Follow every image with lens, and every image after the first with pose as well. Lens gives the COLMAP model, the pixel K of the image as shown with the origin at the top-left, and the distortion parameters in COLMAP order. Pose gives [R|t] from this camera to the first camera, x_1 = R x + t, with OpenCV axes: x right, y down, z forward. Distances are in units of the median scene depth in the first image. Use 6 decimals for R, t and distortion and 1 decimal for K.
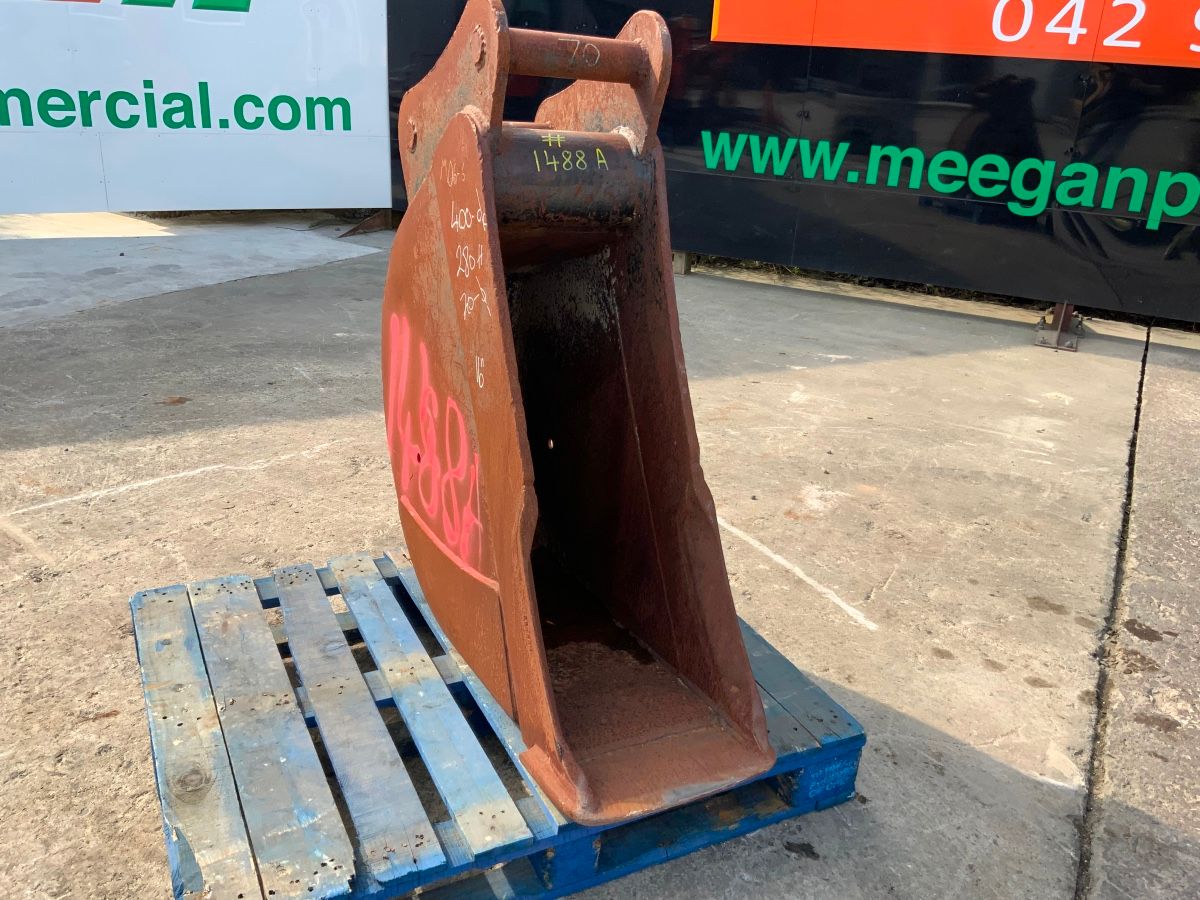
lens RADIAL K [[989.9, 0, 597.8], [0, 989.9, 452.5], [0, 0, 1]] dist [0.088326, -0.174525]
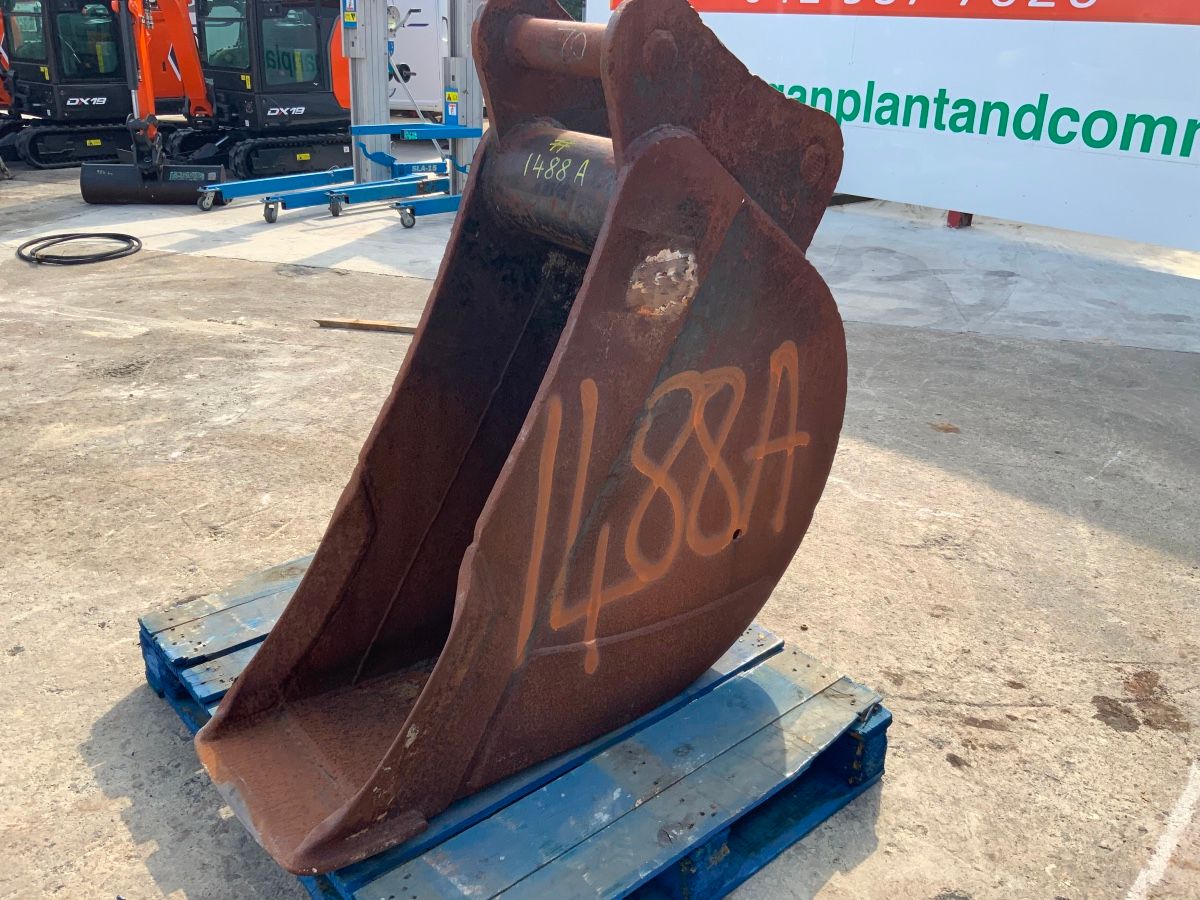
lens RADIAL K [[988.8, 0, 597.6], [0, 988.8, 451.9], [0, 0, 1]] dist [0.081076, -0.157936]
pose [[0.238606, 0.338396, -0.910250, 0.445326], [-0.373953, 0.897059, 0.235467, -0.151745], [0.896229, 0.284207, 0.340588, 0.423569]]
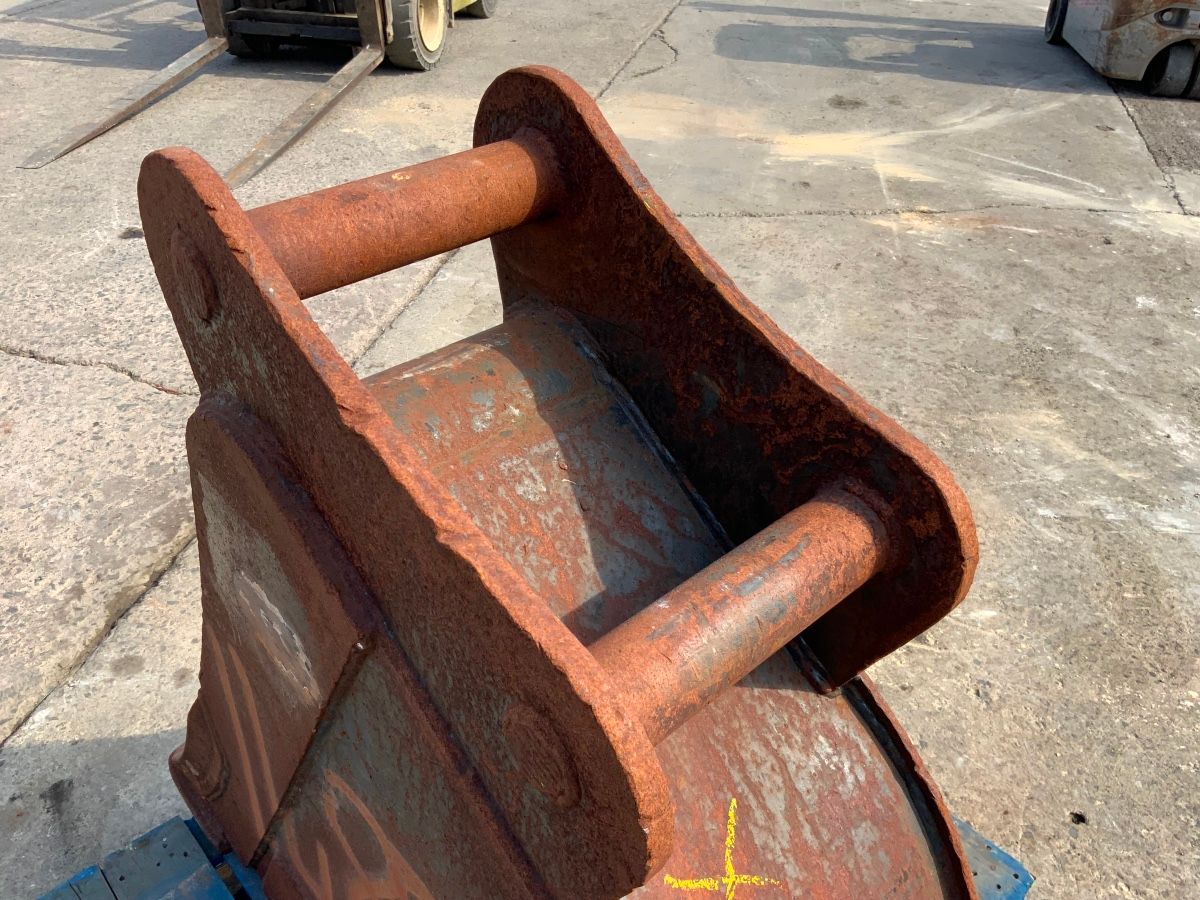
lens RADIAL K [[1003.2, 0, 597.6], [0, 1003.2, 452.1], [0, 0, 1]] dist [0.020570, -0.047941]
pose [[-0.960403, 0.085555, -0.265153, 0.004938], [-0.169492, 0.575923, 0.799741, -0.369344], [0.221130, 0.813015, -0.538618, 0.698690]]
